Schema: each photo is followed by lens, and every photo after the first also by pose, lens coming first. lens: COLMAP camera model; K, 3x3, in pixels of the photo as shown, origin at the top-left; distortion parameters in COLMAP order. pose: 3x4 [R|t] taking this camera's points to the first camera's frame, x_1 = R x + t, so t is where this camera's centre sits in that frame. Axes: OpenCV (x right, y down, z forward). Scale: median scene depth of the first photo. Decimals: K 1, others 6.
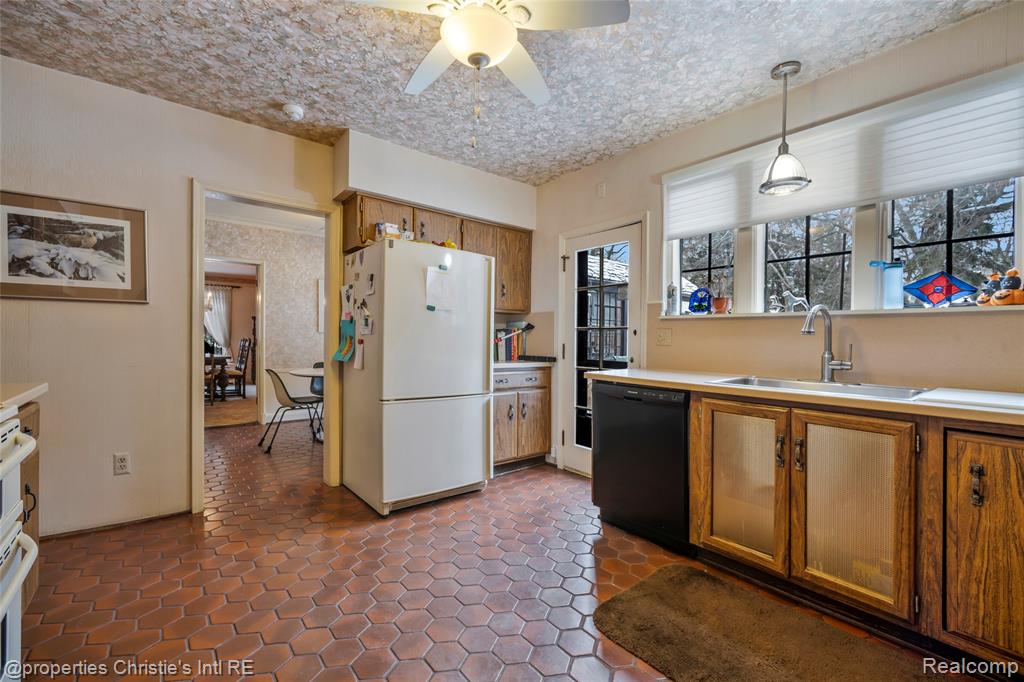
lens RADIAL K [[419.3, 0, 505.0], [0, 419.3, 339.1], [0, 0, 1]] dist [0.003962, -0.000589]
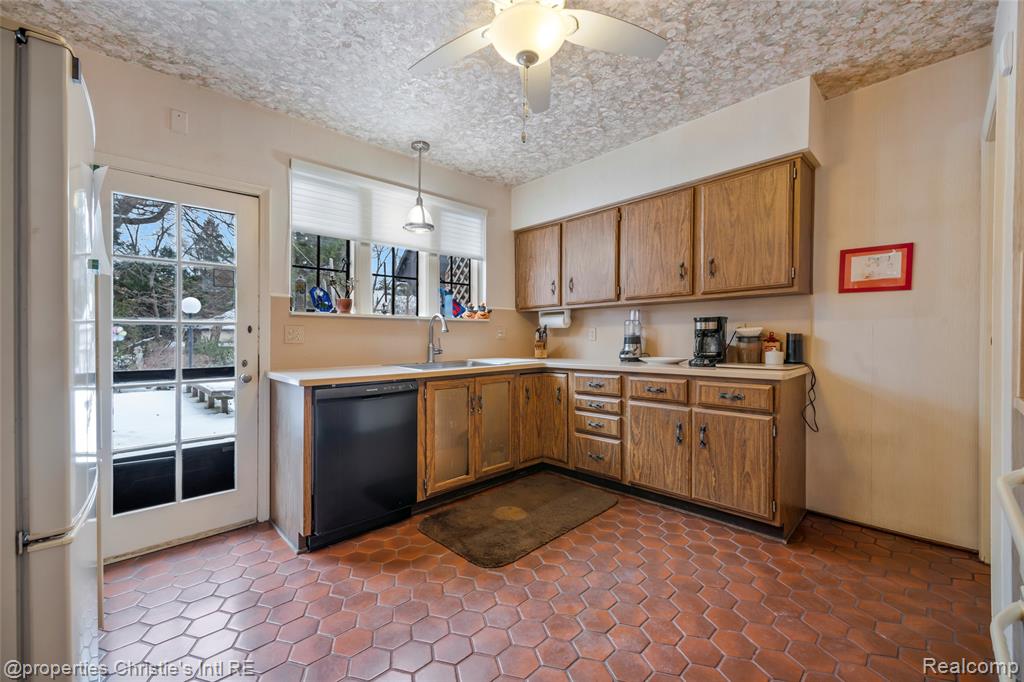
lens RADIAL K [[419.3, 0, 502.2], [0, 419.3, 338.1], [0, 0, 1]] dist [0.003962, -0.000589]
pose [[-0.061504, -0.020150, 0.997903, -0.766128], [0.007142, 0.999762, 0.020628, -0.016839], [-0.998081, 0.008396, -0.061346, 0.802003]]
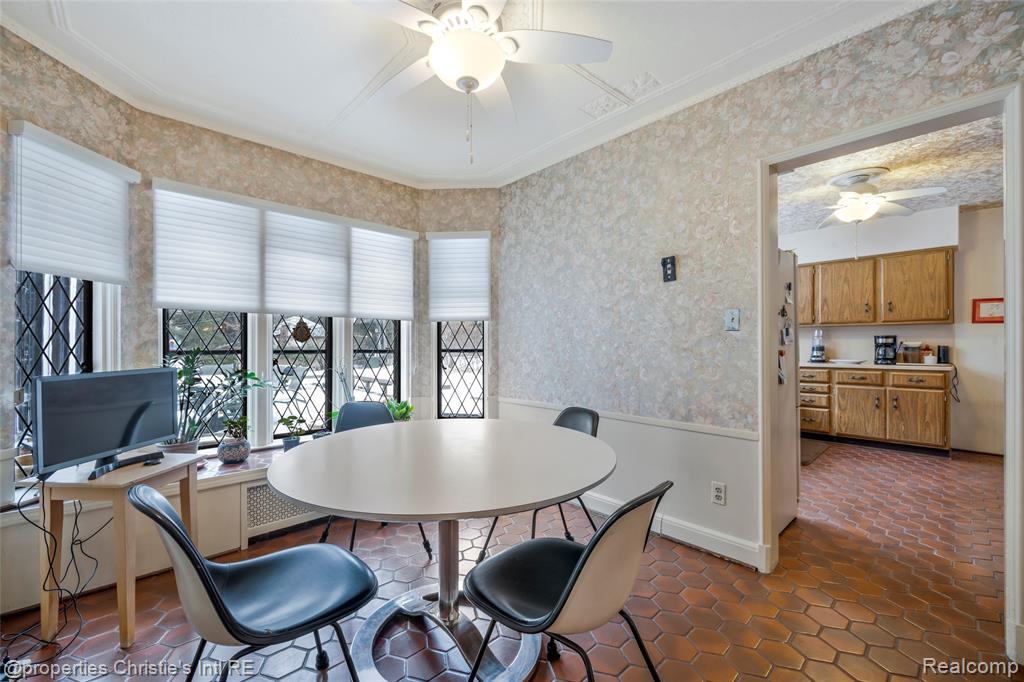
lens RADIAL K [[419.3, 0, 505.0], [0, 419.3, 337.6], [0, 0, 1]] dist [0.003962, -0.000589]
pose [[-0.043110, -0.001139, 0.999070, -1.607484], [-0.001940, 0.999998, 0.001056, -0.037892], [-0.999068, -0.001892, -0.043112, 2.151355]]
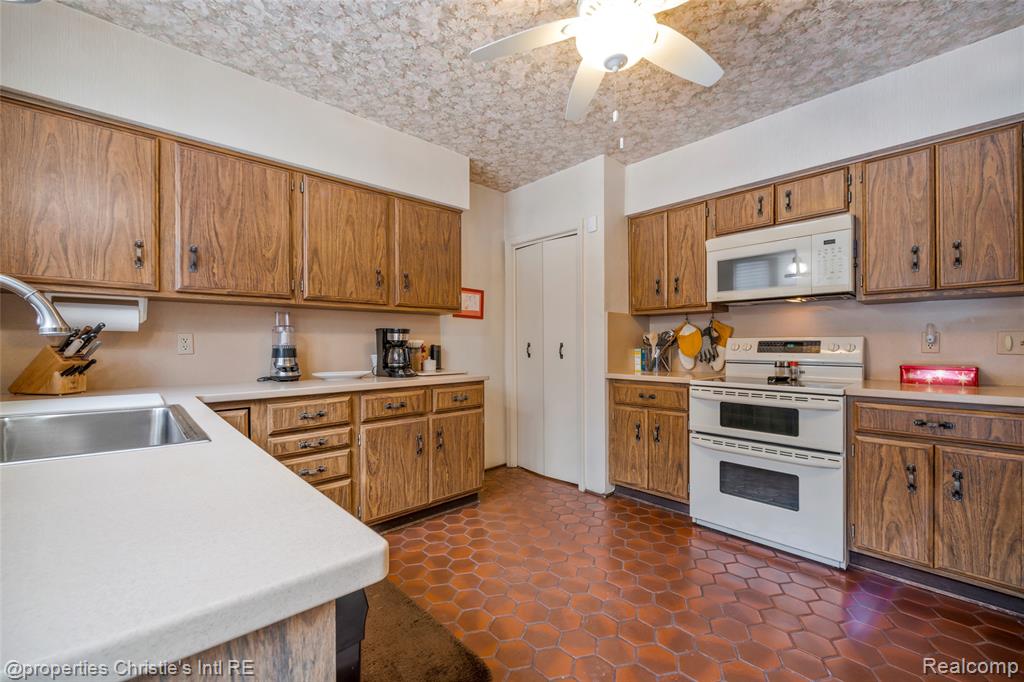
lens RADIAL K [[419.3, 0, 511.6], [0, 419.3, 348.0], [0, 0, 1]] dist [0.003962, -0.000589]
pose [[-0.998292, -0.015489, -0.056329, 0.191354], [-0.015852, 0.999856, 0.006002, -0.003502], [0.056228, 0.006885, -0.998394, 1.424622]]
